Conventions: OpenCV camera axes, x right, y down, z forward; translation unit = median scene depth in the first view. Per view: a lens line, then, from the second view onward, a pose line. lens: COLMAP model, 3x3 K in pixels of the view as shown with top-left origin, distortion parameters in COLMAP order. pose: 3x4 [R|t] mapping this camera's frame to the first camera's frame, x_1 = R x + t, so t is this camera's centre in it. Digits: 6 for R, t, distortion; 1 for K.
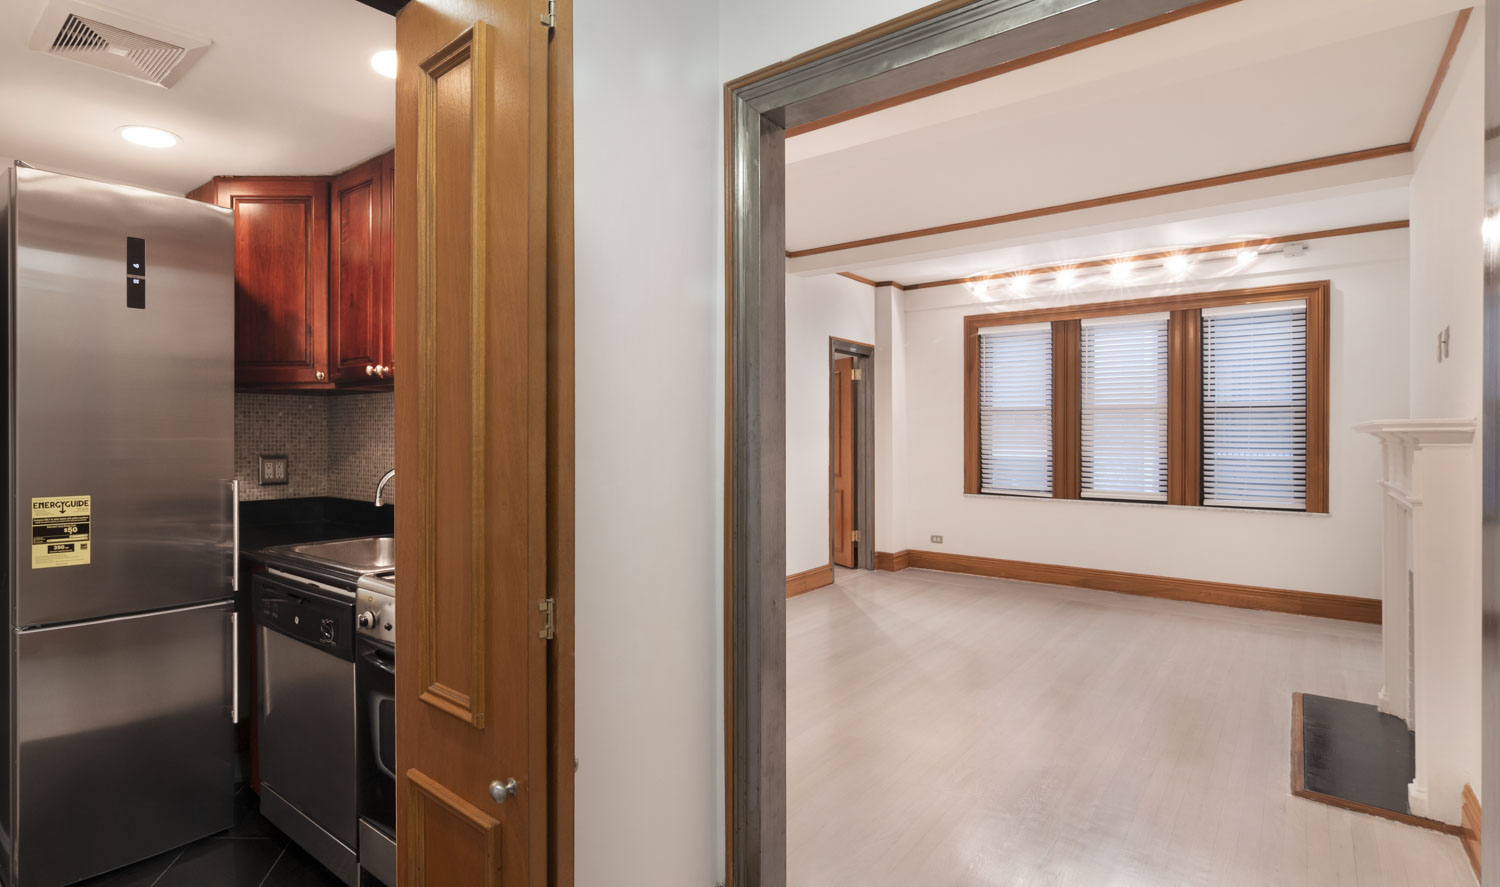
lens RADIAL K [[731.2, 0, 748.3], [0, 731.2, 431.9], [0, 0, 1]] dist [0.001508, 0.001066]
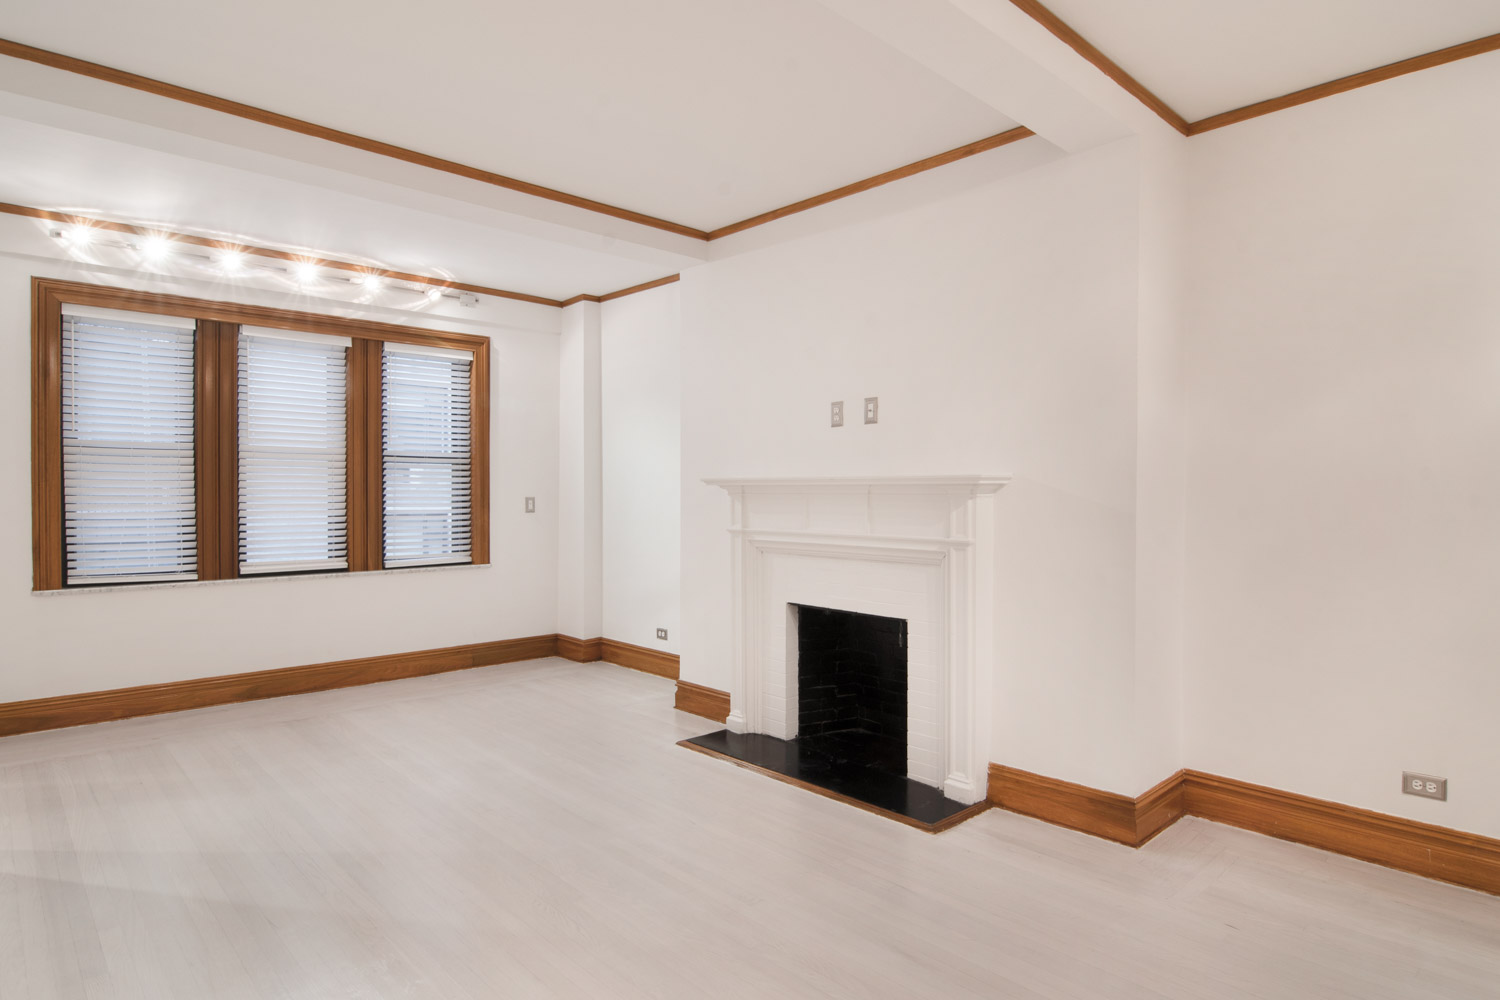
lens RADIAL K [[833.8, 0, 754.4], [0, 833.8, 500.6], [0, 0, 1]] dist [-0.006646, -0.006252]
pose [[0.177021, -0.015405, 0.984087, -0.267932], [-0.007176, 0.999831, 0.016943, -0.000265], [-0.984181, -0.010061, 0.176880, 0.386952]]
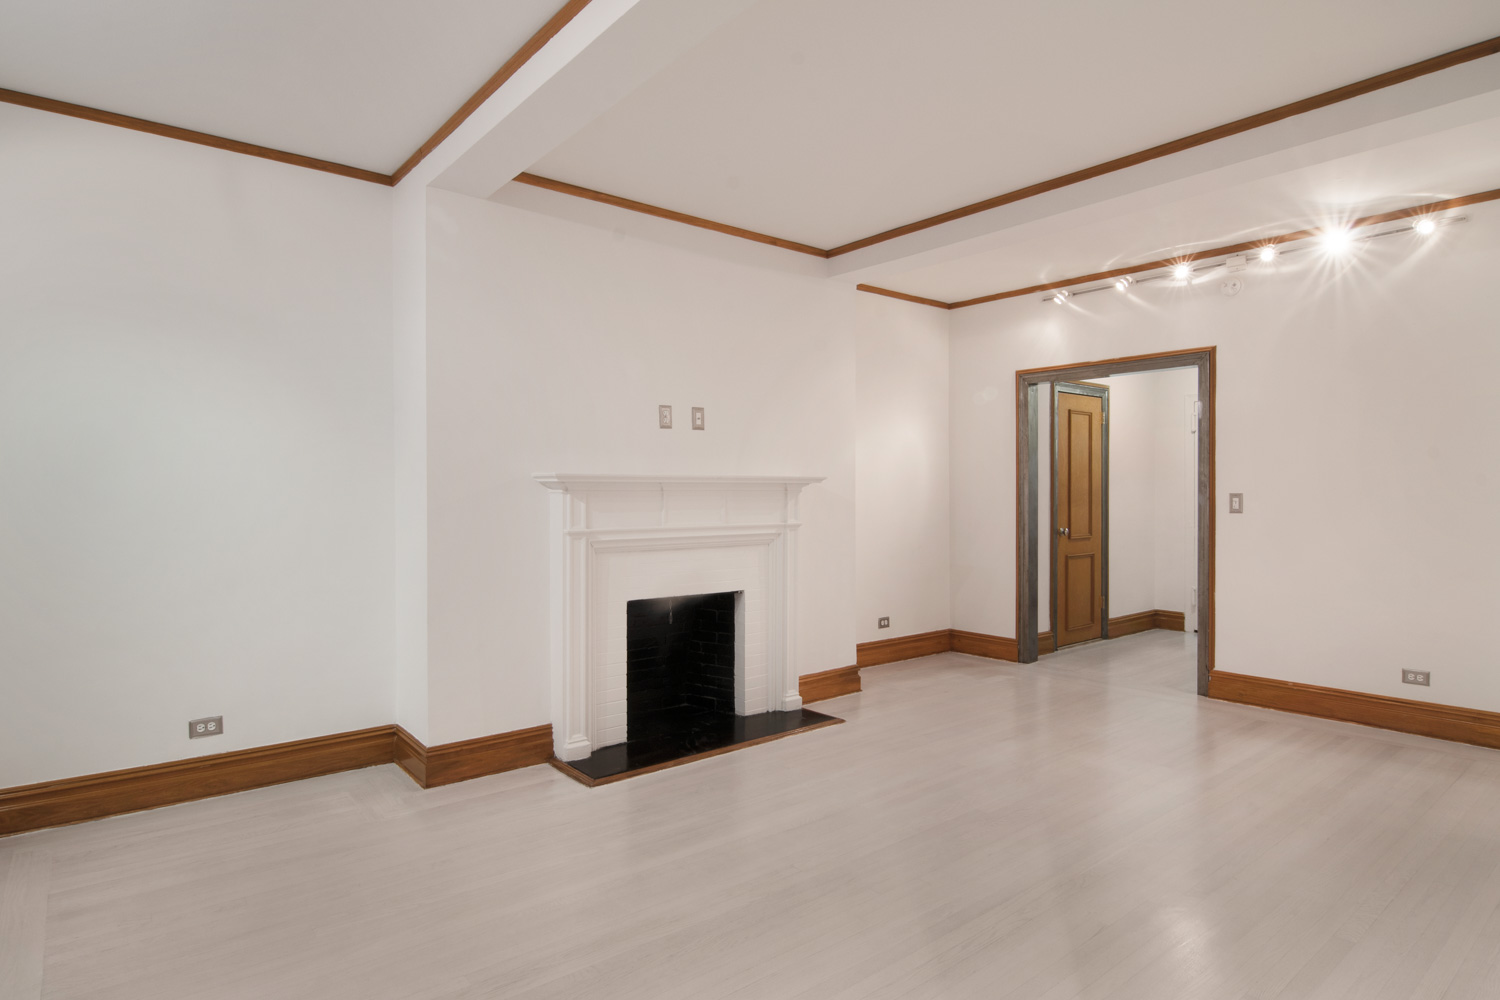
lens RADIAL K [[833.8, 0, 748.7], [0, 833.8, 492.6], [0, 0, 1]] dist [-0.006646, -0.006252]
pose [[-0.968894, -0.003798, 0.247448, 0.169920], [-0.005008, 0.999978, -0.004261, 0.009984], [-0.247426, -0.005367, -0.968892, 1.149242]]
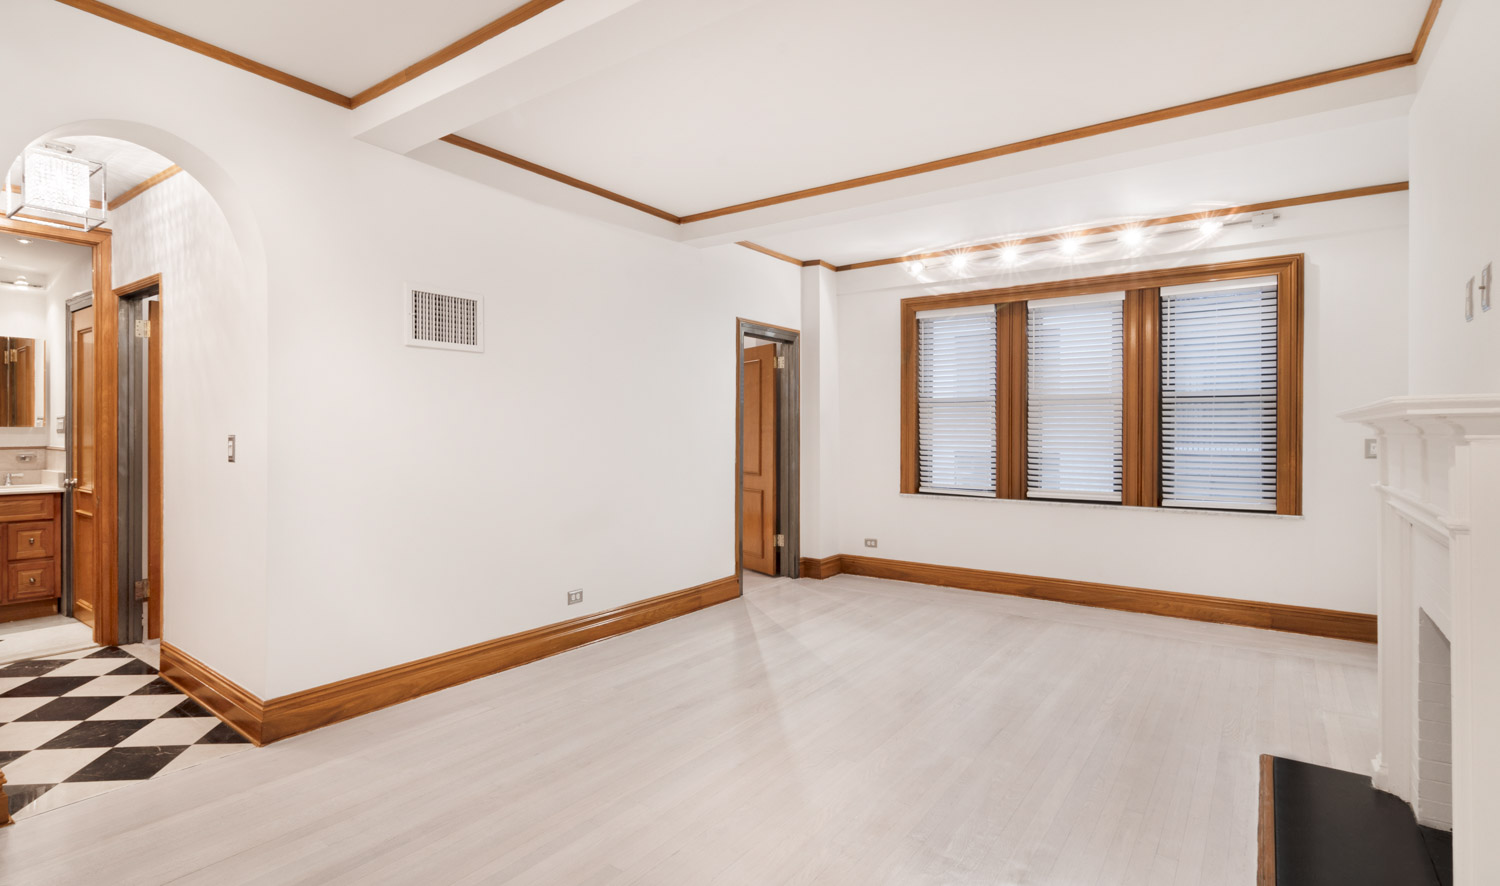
lens RADIAL K [[731.2, 0, 710.7], [0, 731.2, 432.8], [0, 0, 1]] dist [0.001508, 0.001066]
pose [[0.999980, -0.002385, -0.005880, 0.072069], [0.002426, 0.999972, 0.007079, 0.002199], [0.005863, -0.007093, 0.999958, 0.096498]]
